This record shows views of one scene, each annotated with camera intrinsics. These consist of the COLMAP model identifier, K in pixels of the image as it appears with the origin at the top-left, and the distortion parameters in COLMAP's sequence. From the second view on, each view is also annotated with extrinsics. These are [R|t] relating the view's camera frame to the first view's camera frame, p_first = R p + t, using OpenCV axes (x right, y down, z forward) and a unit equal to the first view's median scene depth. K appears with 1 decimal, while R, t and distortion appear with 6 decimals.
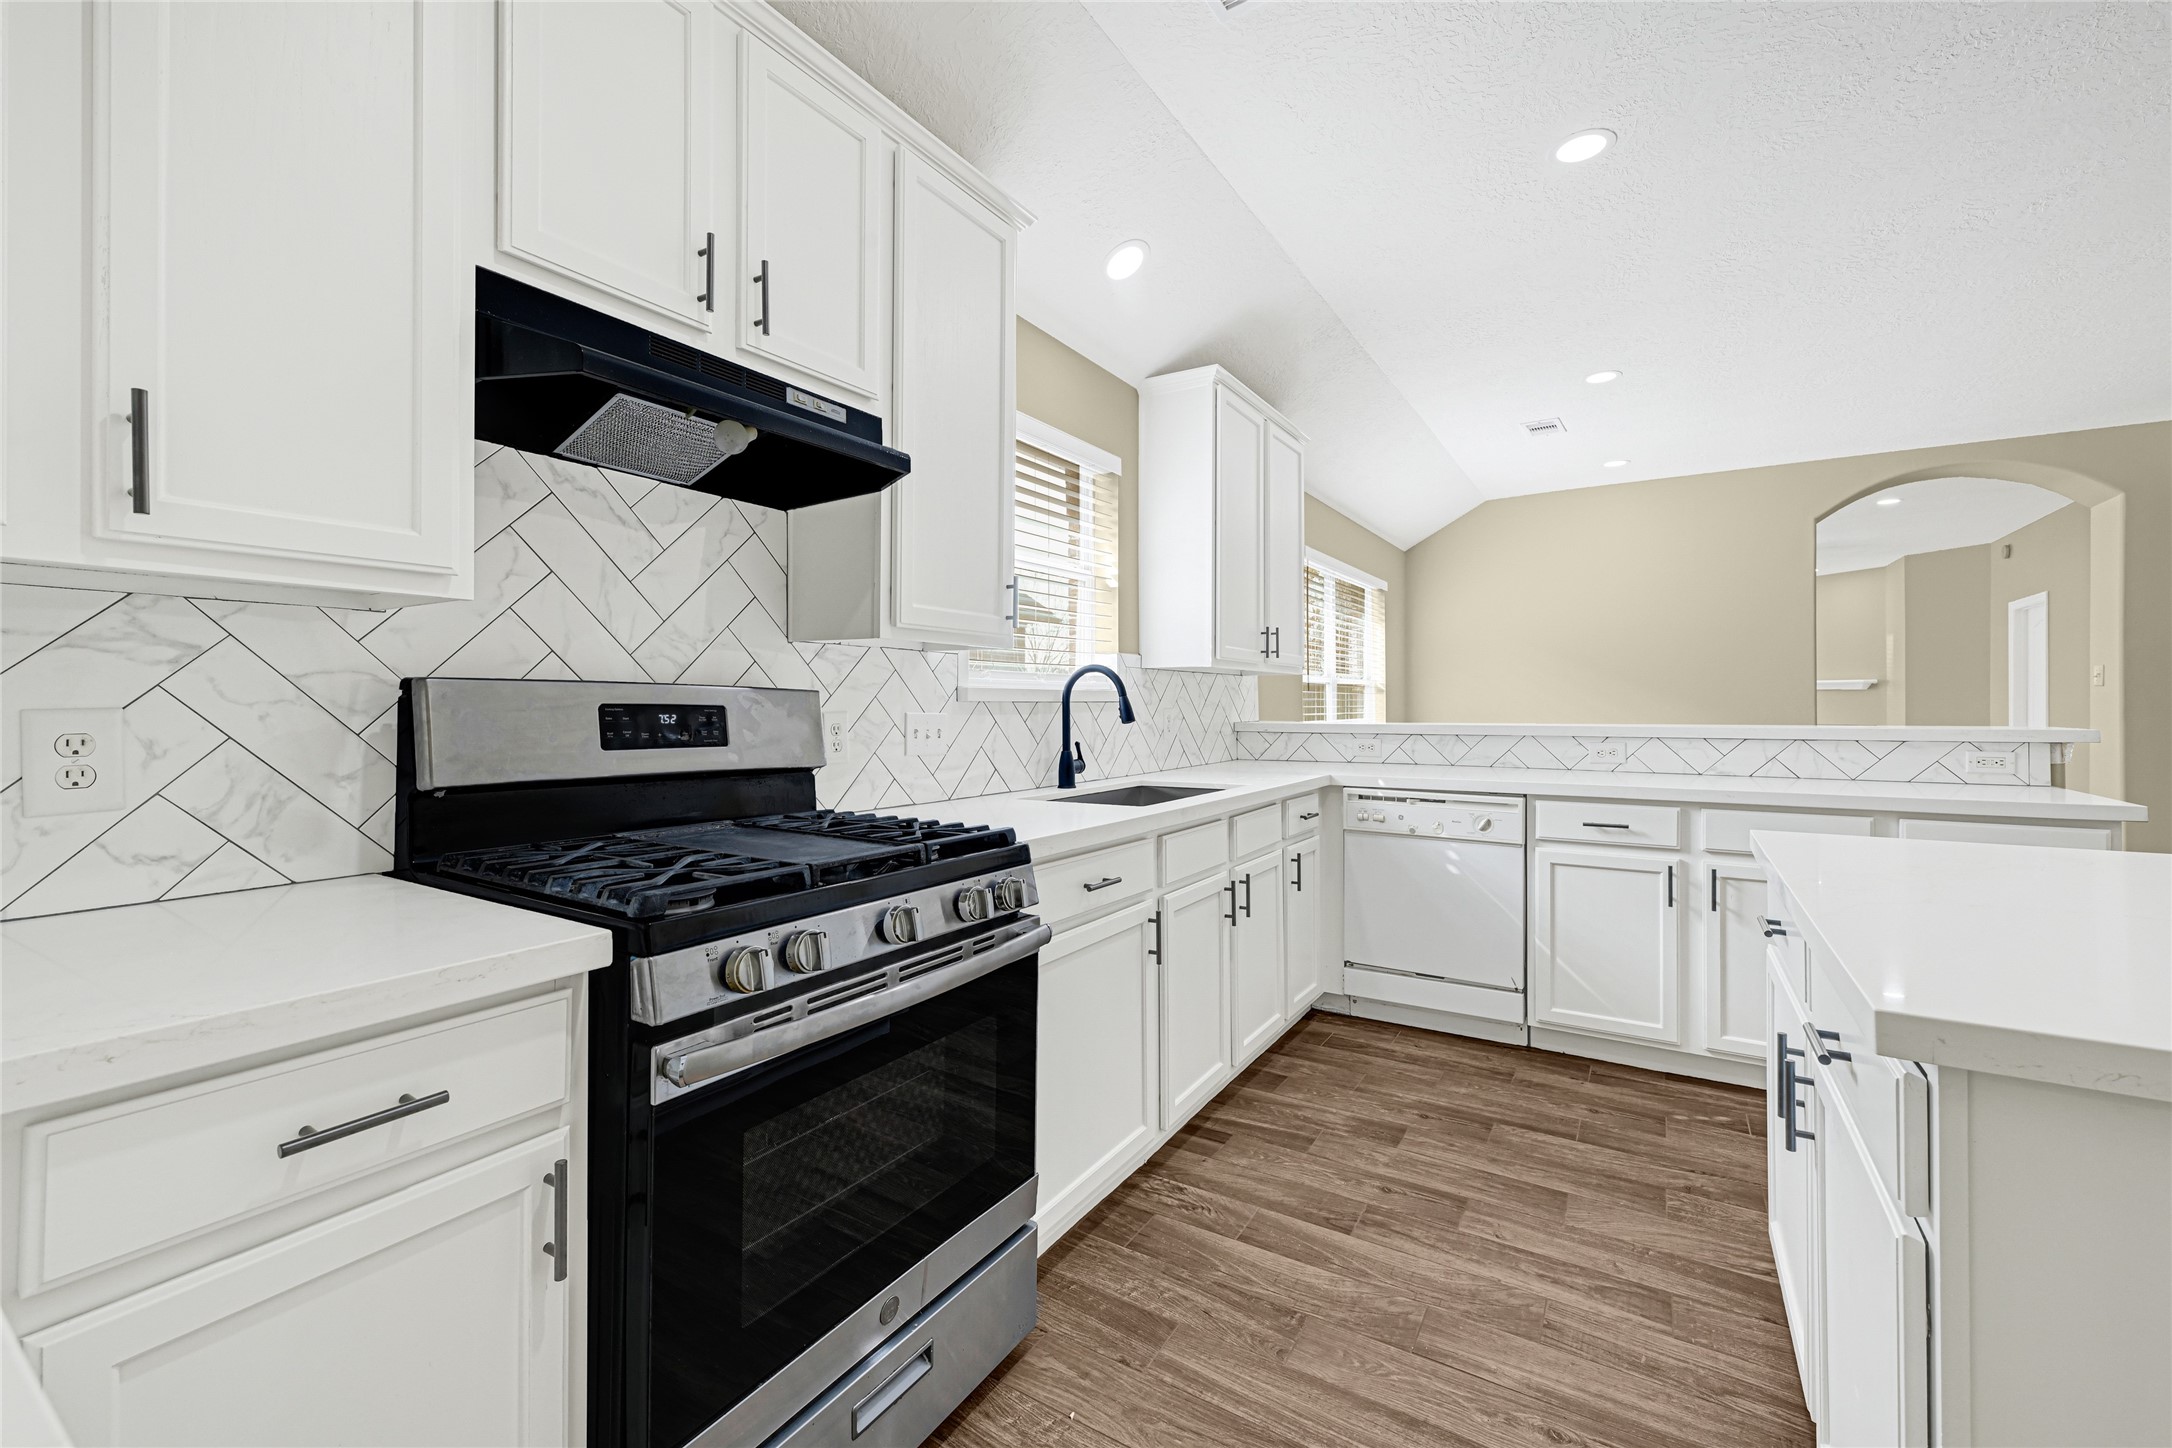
lens RADIAL K [[892.2, 0, 1088.4], [0, 892.2, 700.6], [0, 0, 1]] dist [0.000852, -0.000076]
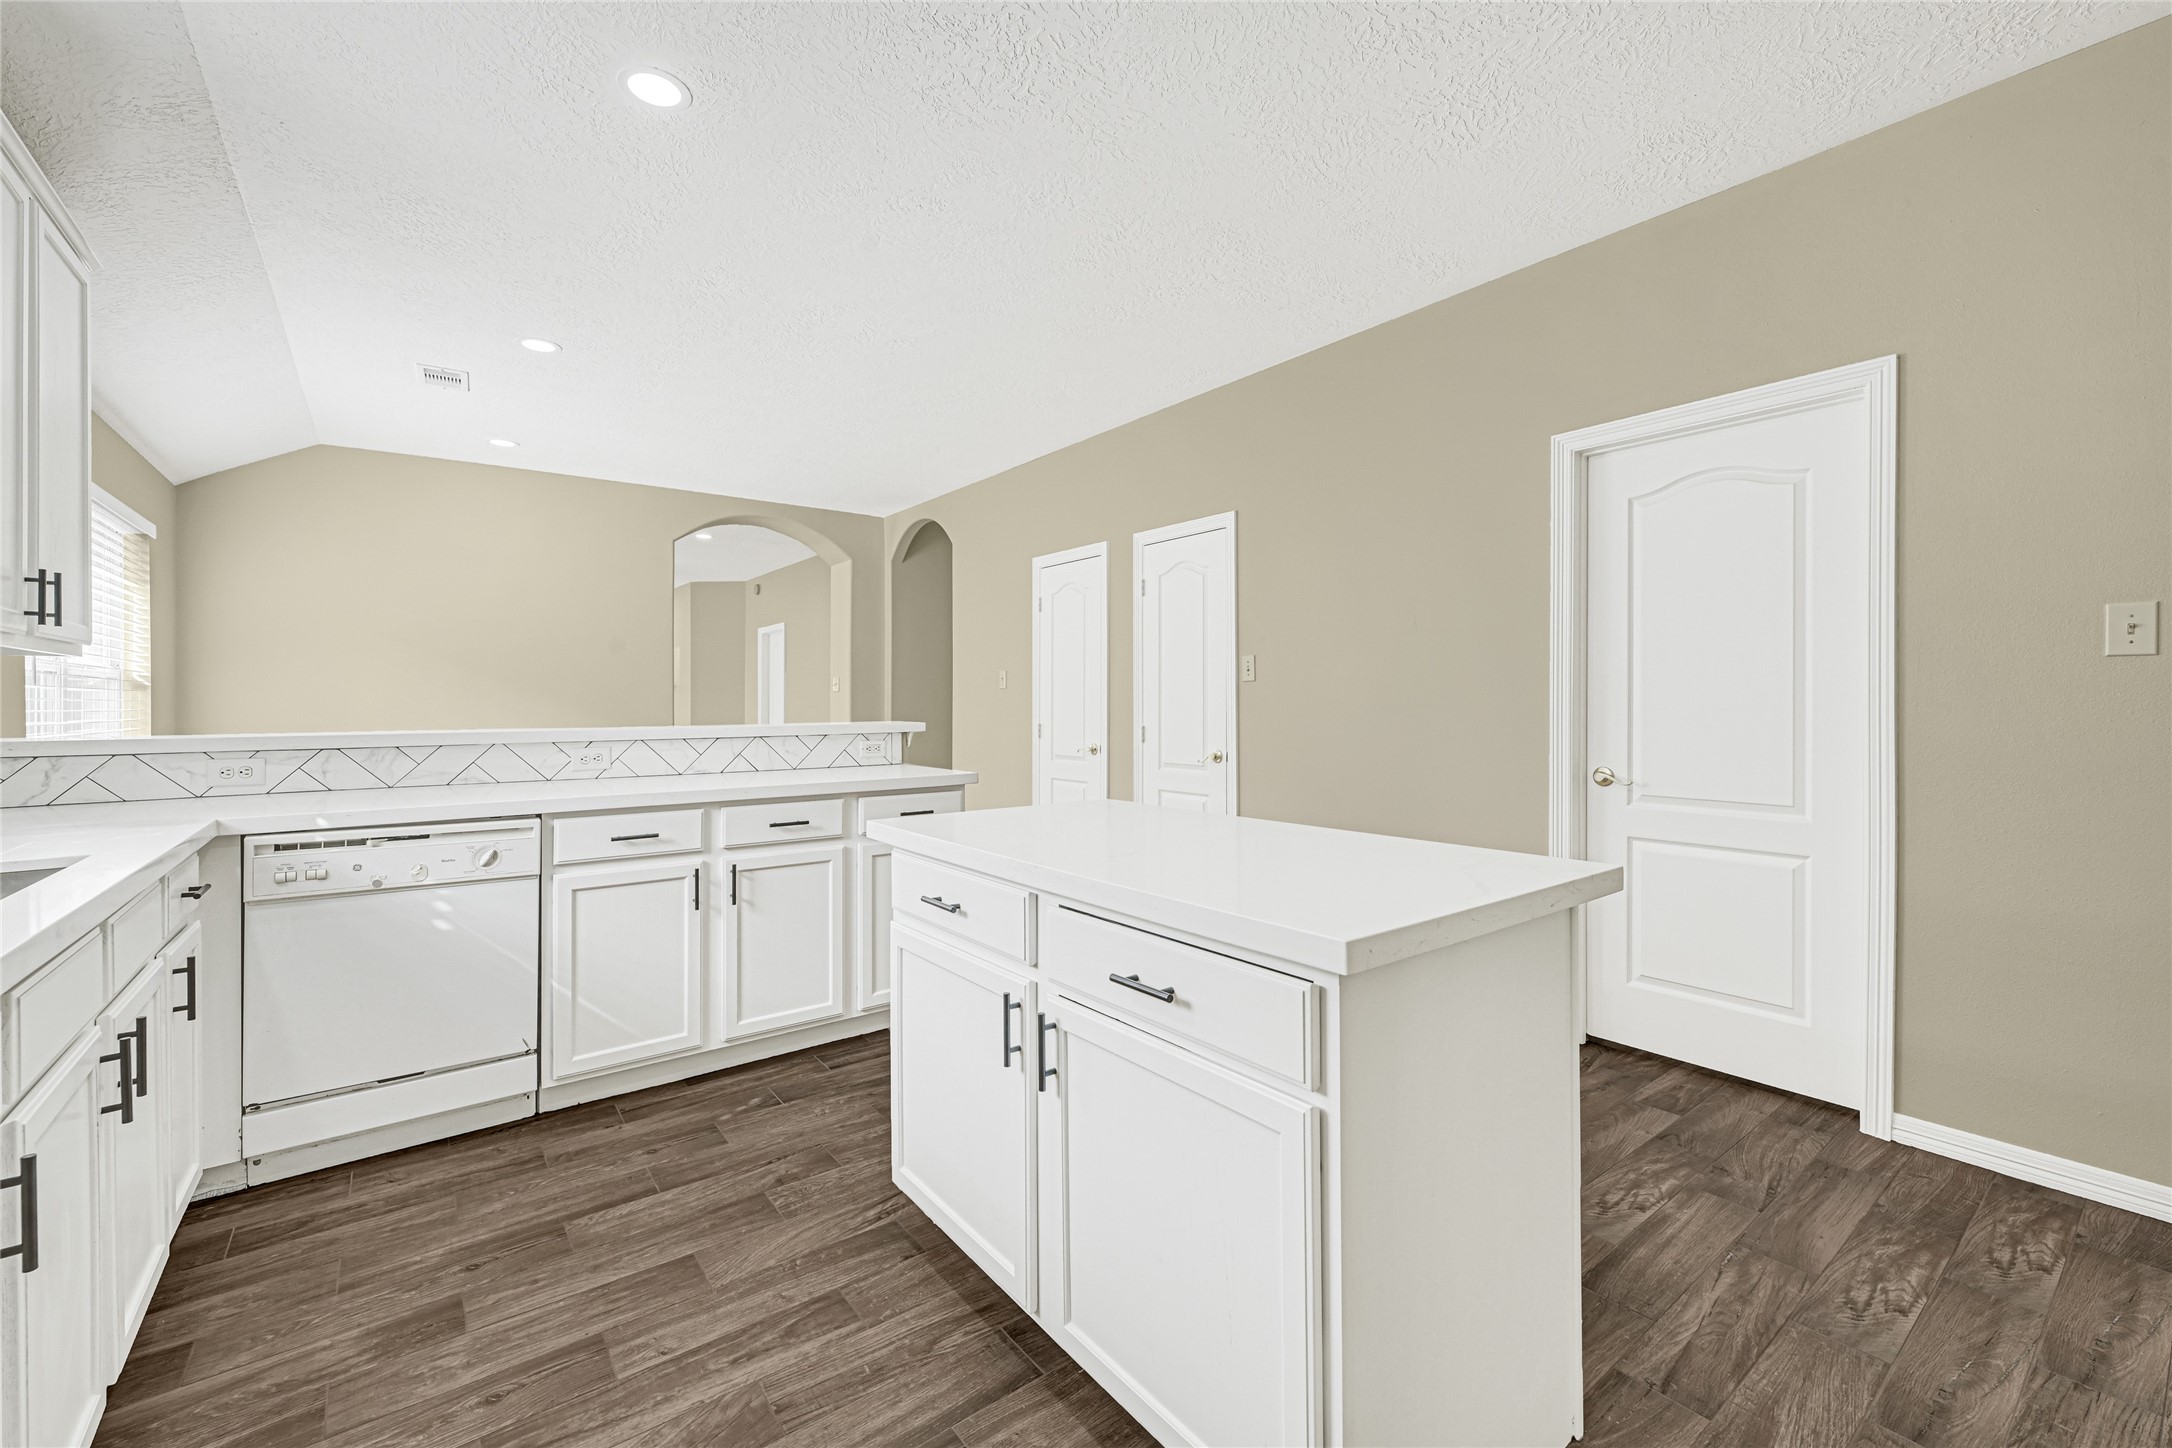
lens RADIAL K [[892.2, 0, 1088.4], [0, 892.2, 700.6], [0, 0, 1]] dist [0.000852, -0.000076]
pose [[0.345325, 0.002189, 0.938481, -0.131930], [-0.000983, 0.999998, -0.001970, -0.000025], [-0.938483, -0.000242, 0.345326, 0.255262]]
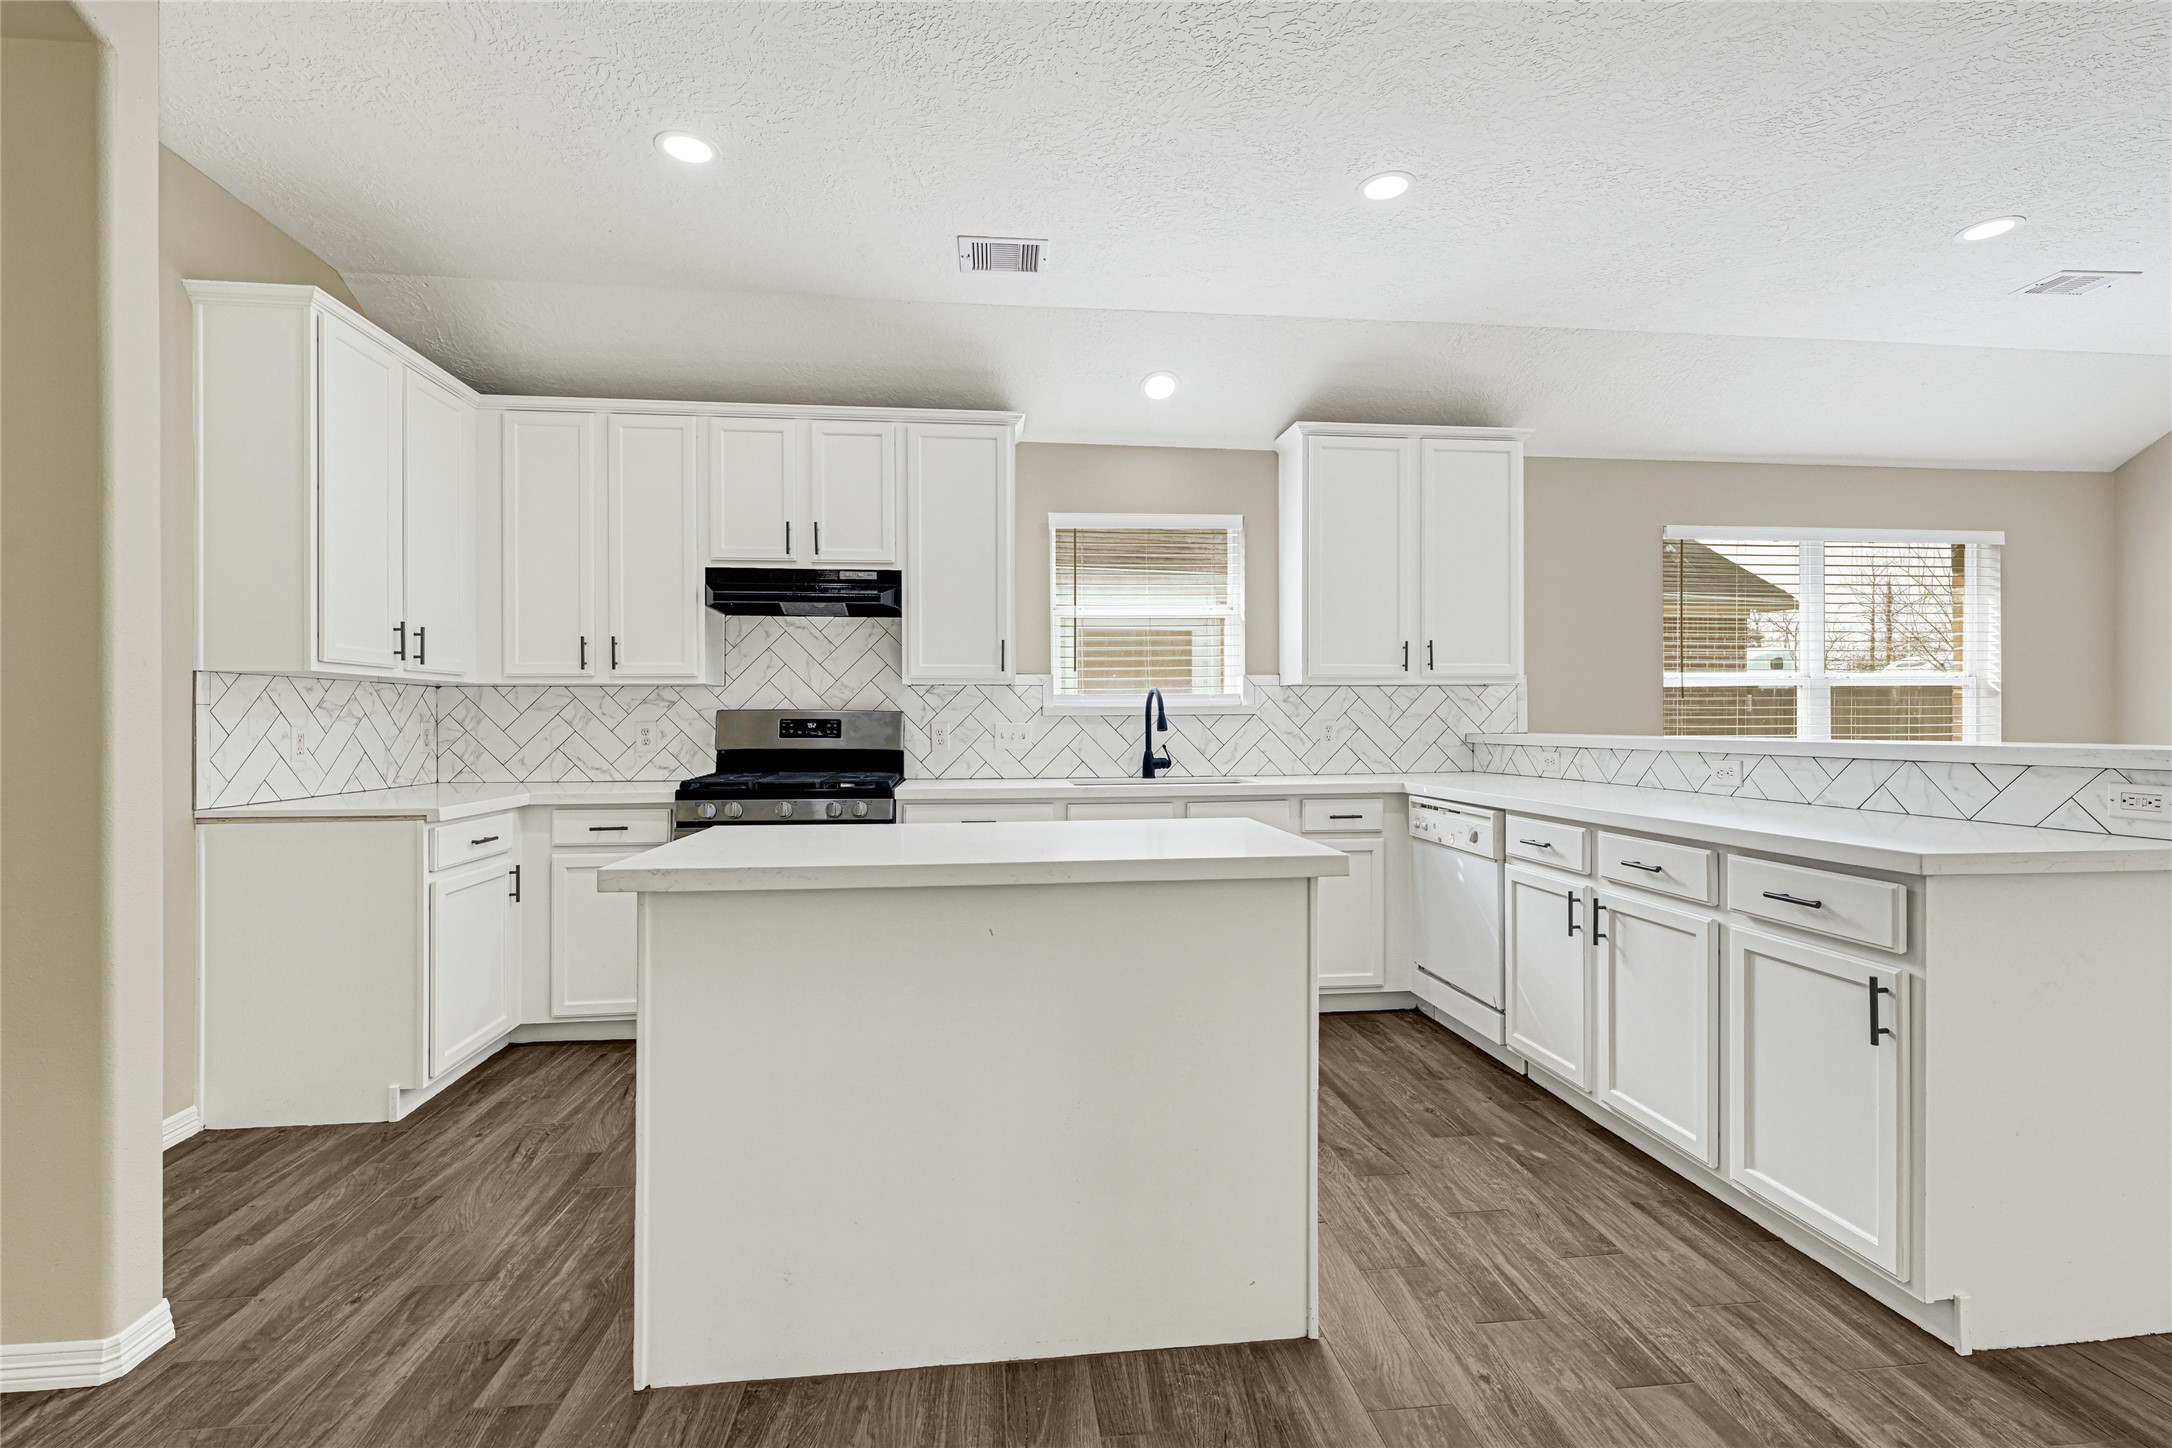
lens RADIAL K [[963.8, 0, 1086.0], [0, 963.8, 724.0], [0, 0, 1]] dist [-0.000388, -0.000138]
pose [[0.626592, -0.000312, -0.779347, 1.134620], [0.008622, 0.999941, 0.006533, 0.004152], [0.779300, -0.010813, 0.626558, 0.001798]]
